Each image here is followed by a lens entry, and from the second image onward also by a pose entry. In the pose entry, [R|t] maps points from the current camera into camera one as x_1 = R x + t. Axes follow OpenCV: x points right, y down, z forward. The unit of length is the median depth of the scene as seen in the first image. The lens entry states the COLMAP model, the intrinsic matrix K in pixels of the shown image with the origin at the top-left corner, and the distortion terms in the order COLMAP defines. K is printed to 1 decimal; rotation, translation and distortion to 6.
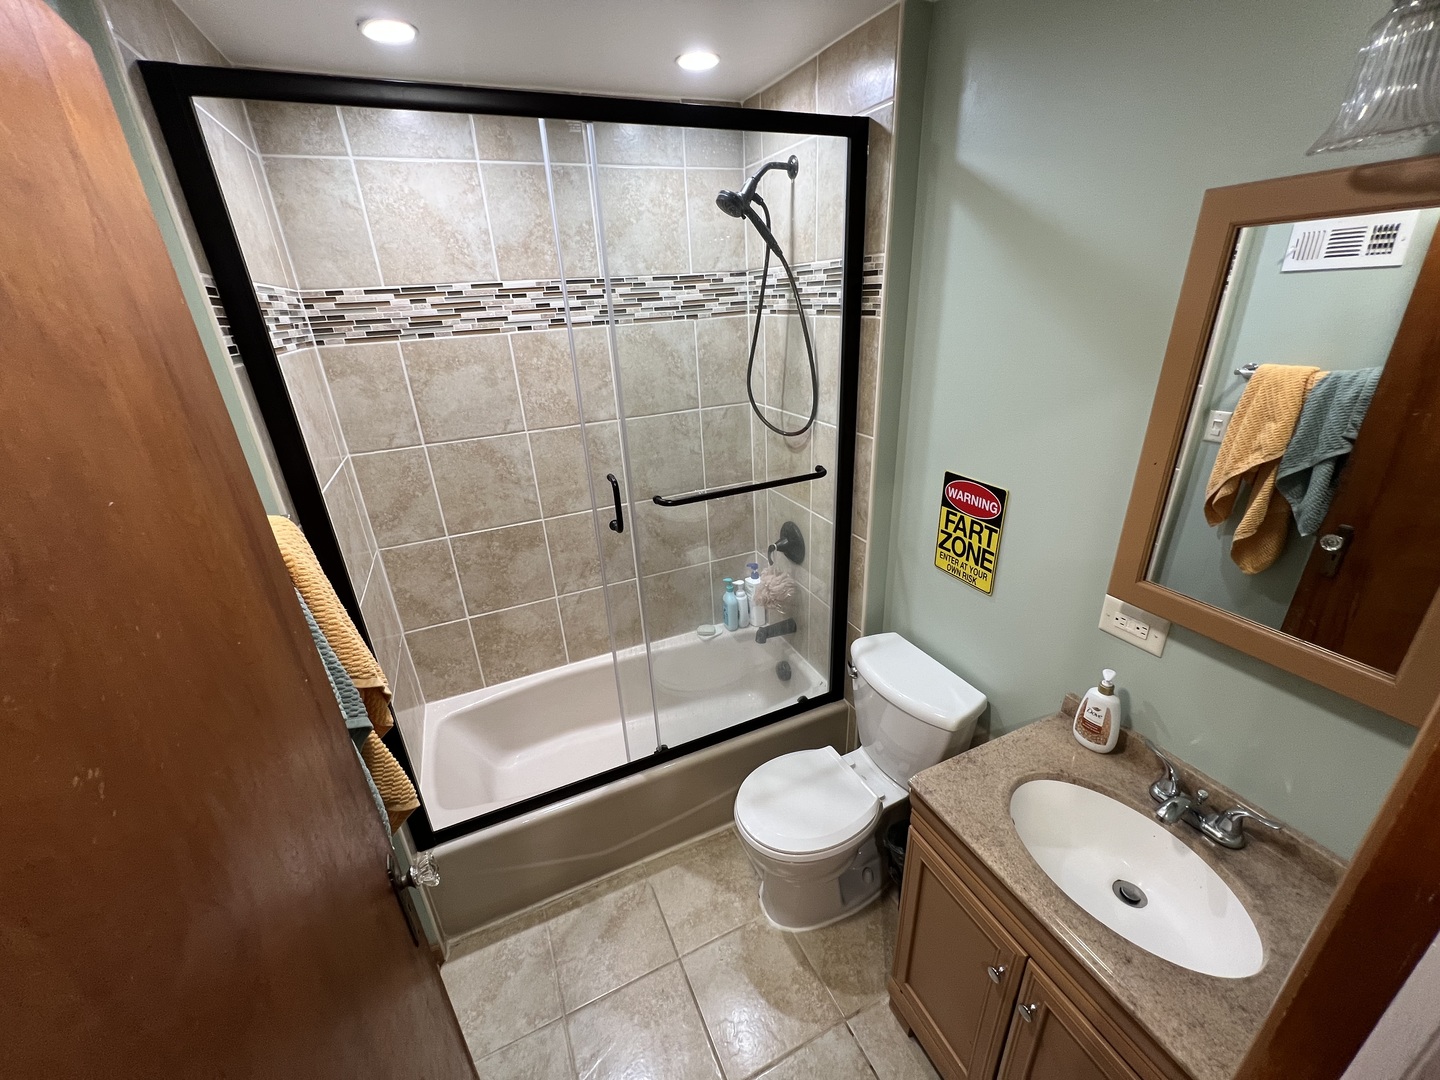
lens RADIAL K [[575.7, 0, 720.9], [0, 575.7, 537.3], [0, 0, 1]] dist [0.003374, -0.000213]
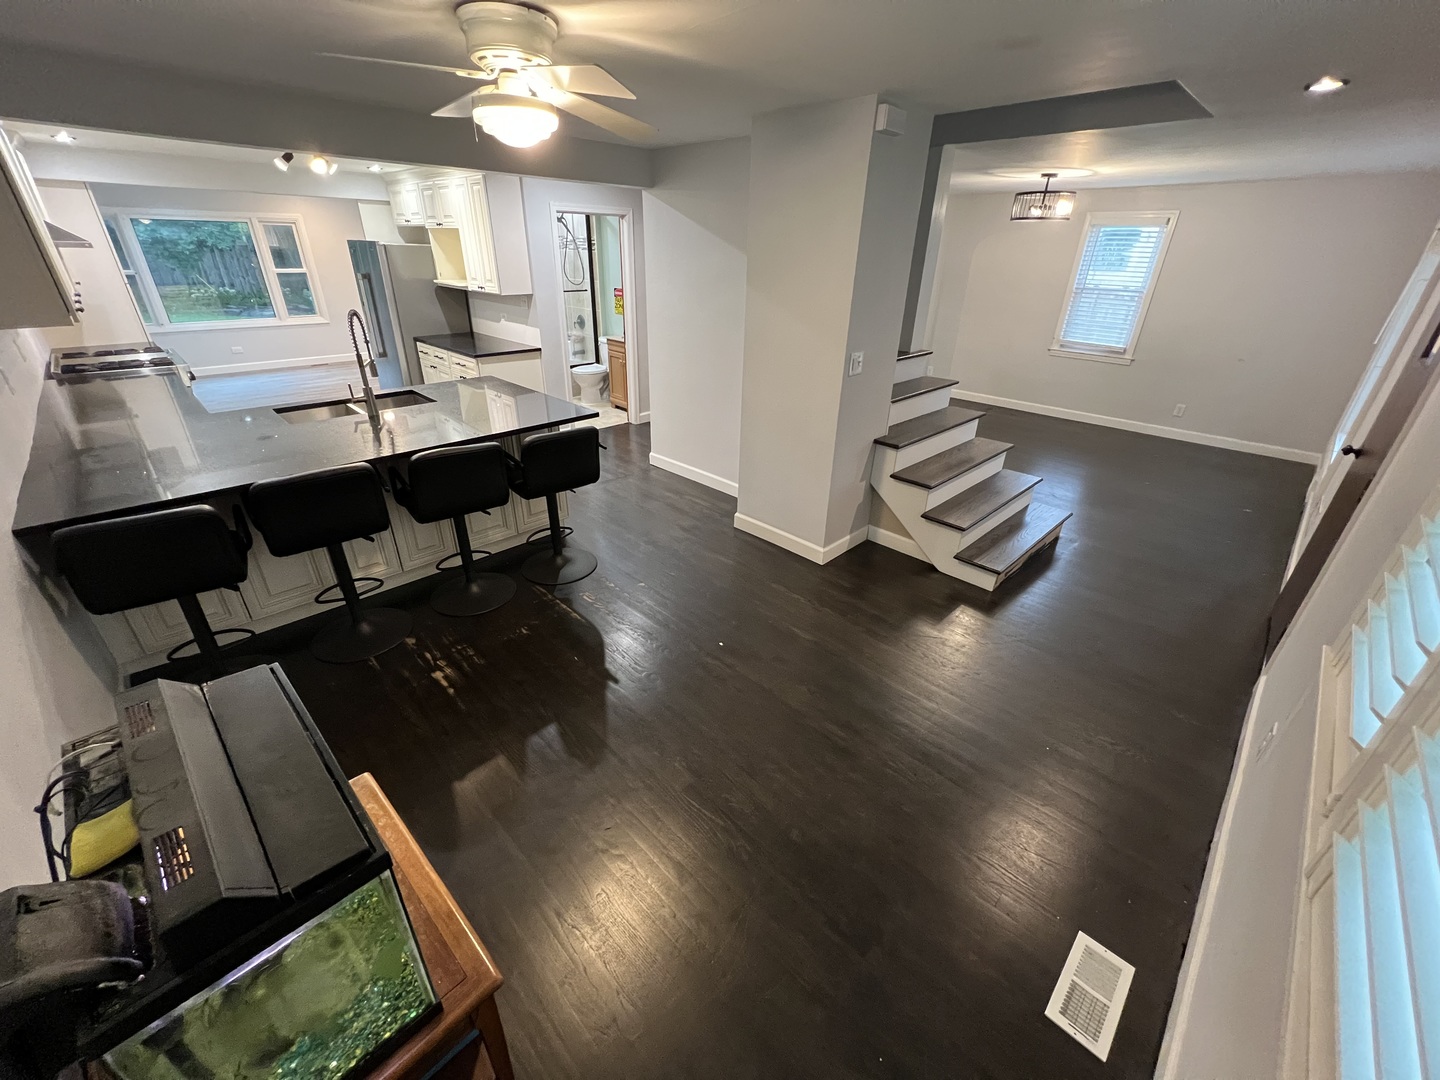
lens RADIAL K [[575.7, 0, 722.2], [0, 575.7, 537.2], [0, 0, 1]] dist [0.003374, -0.000213]
pose [[0.935627, -0.090676, 0.341146, -0.440718], [0.069425, 0.994837, 0.074020, 1.294139], [-0.346097, -0.045571, 0.937091, -3.002430]]
